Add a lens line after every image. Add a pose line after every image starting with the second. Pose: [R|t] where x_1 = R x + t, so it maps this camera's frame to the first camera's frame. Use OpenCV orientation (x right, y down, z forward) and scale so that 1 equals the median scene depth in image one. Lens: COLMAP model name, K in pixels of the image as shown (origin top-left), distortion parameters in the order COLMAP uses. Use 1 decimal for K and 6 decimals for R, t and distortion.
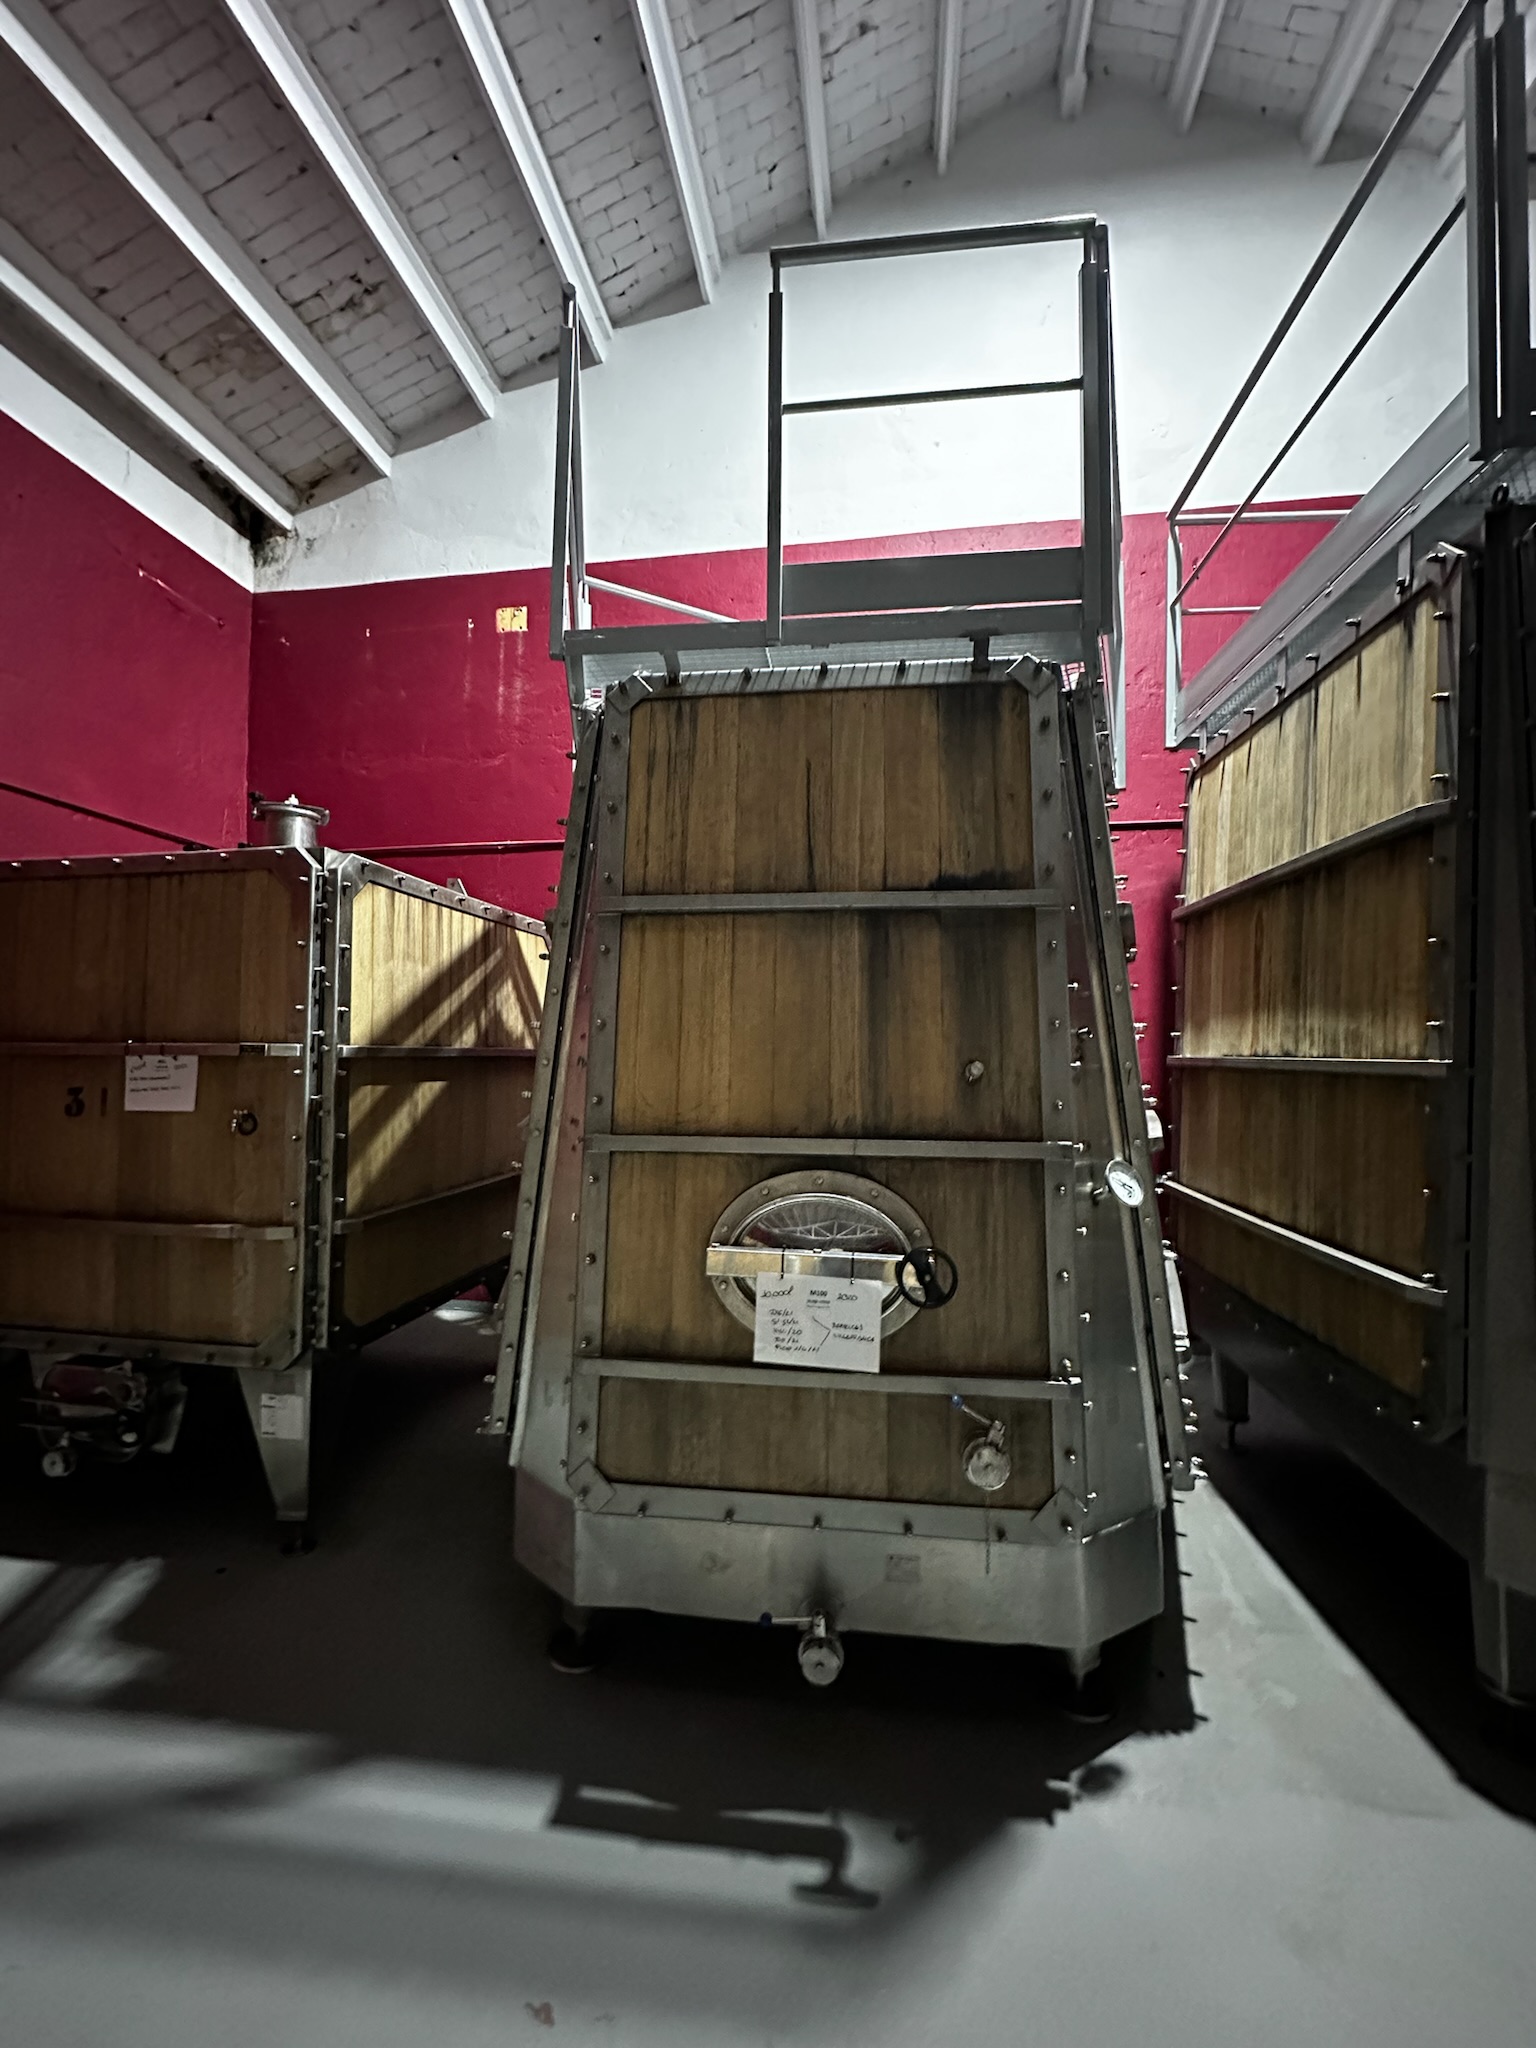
lens RADIAL K [[824.0, 0, 771.4], [0, 824.0, 1025.4], [0, 0, 1]] dist [0.001082, -0.000049]
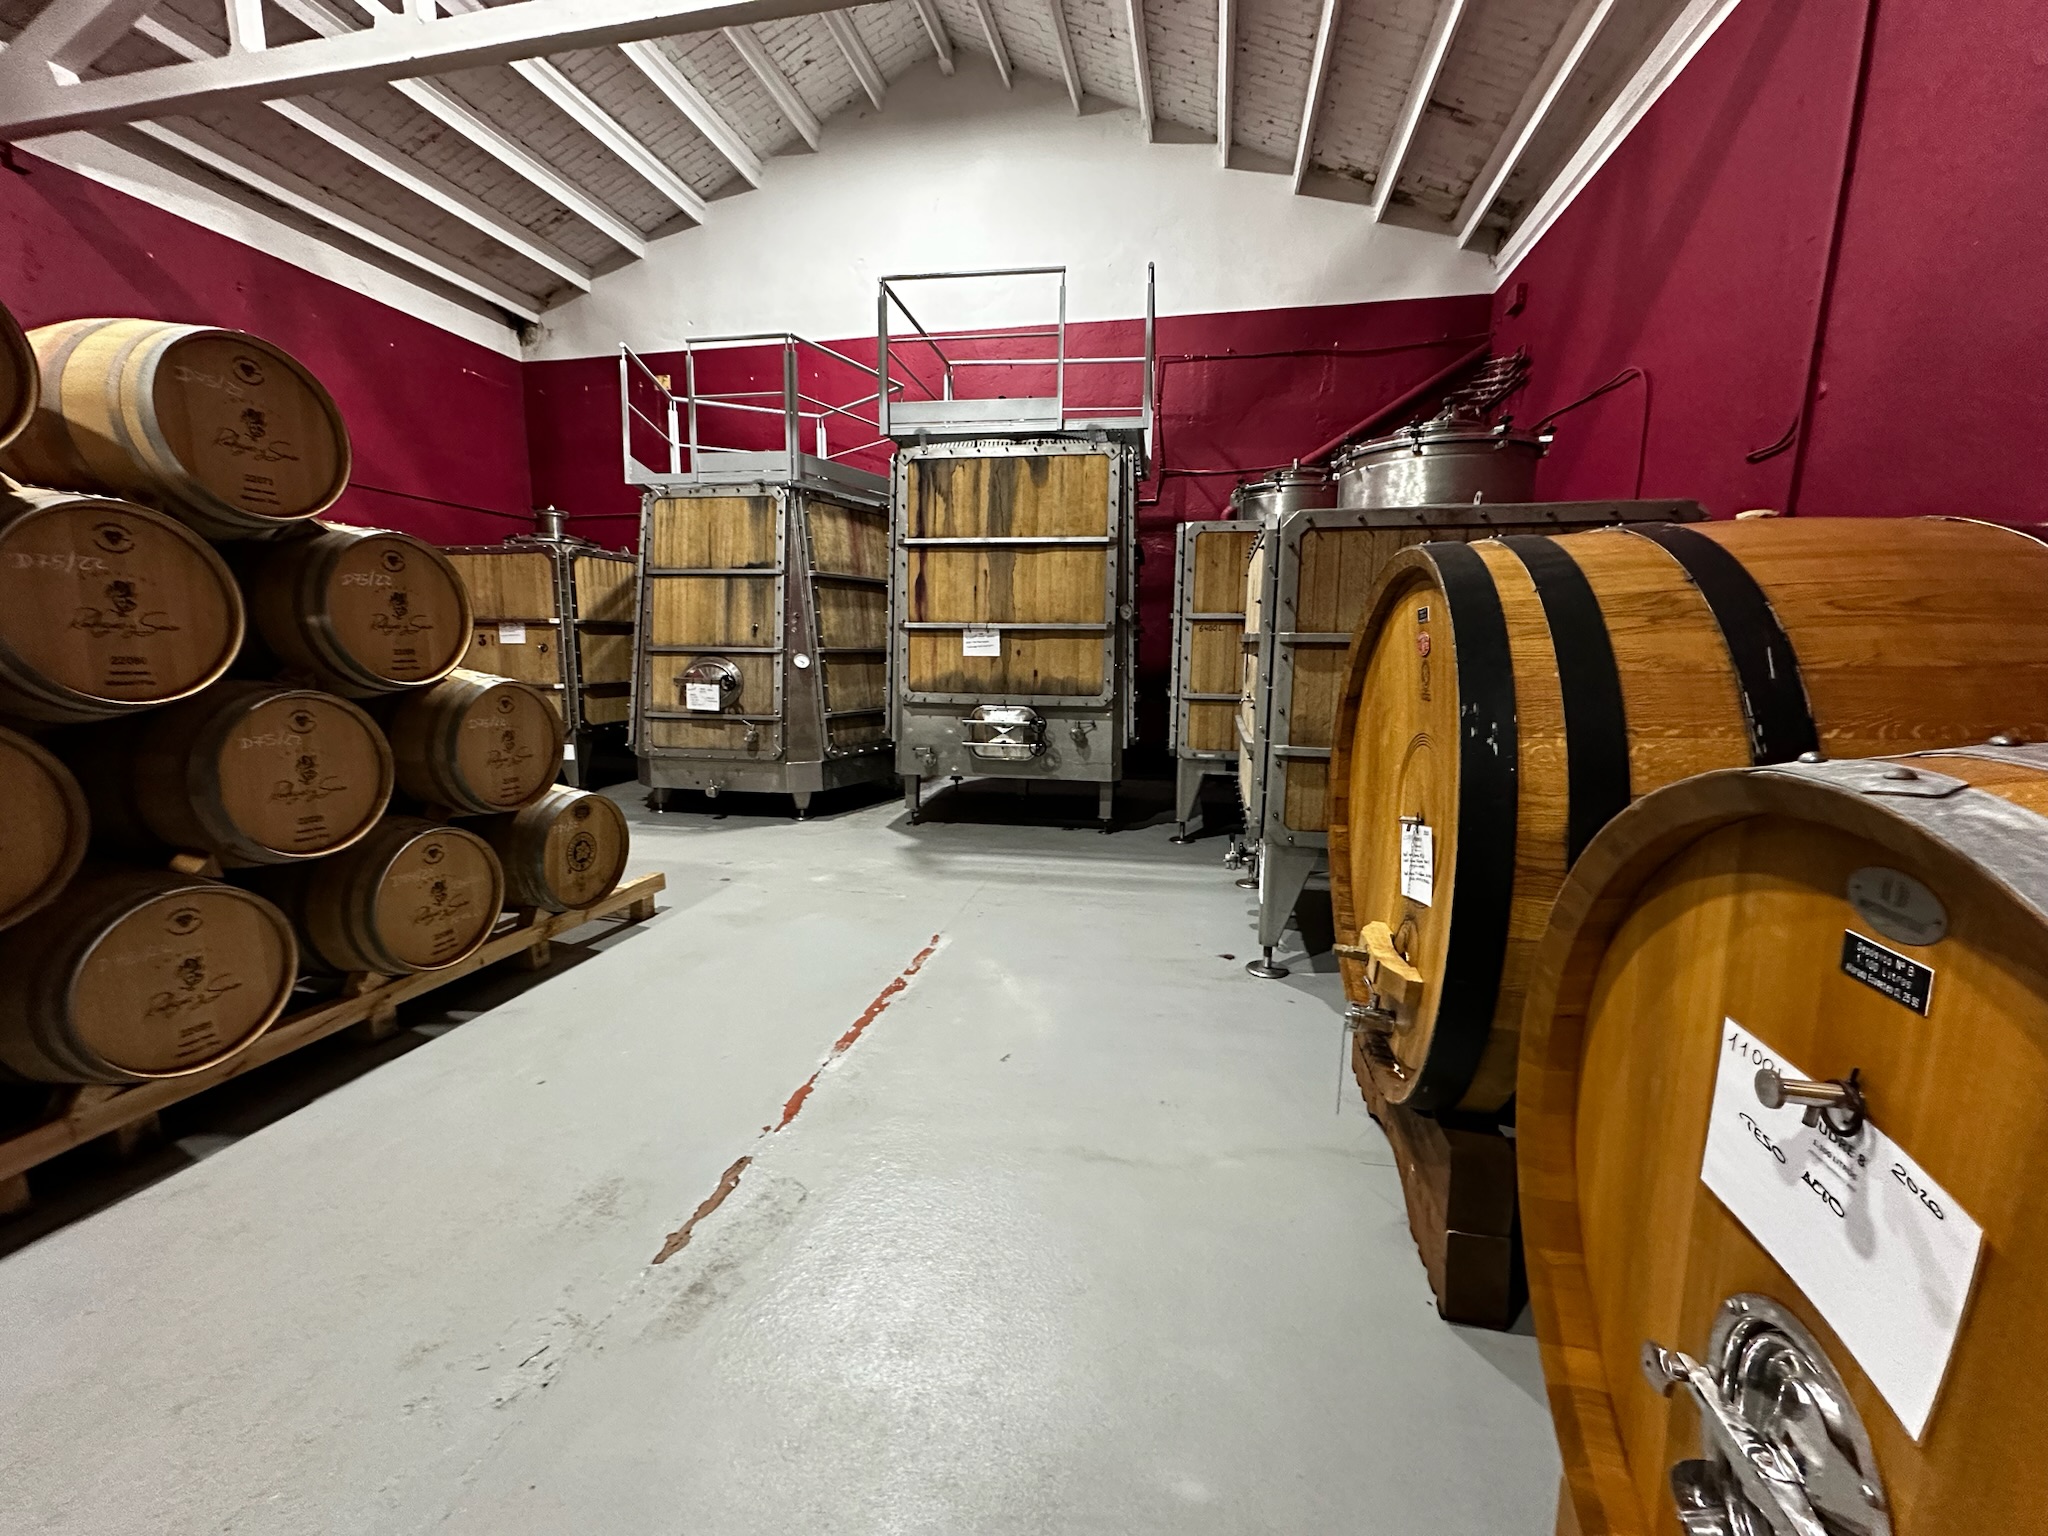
lens RADIAL K [[824.0, 0, 1028.5], [0, 824.0, 770.1], [0, 0, 1]] dist [0.001082, -0.000049]
pose [[0.998402, 0.012670, -0.055063, 1.024995], [-0.002056, 0.982035, 0.188690, -0.002703], [0.056464, -0.188275, 0.980492, -1.522540]]
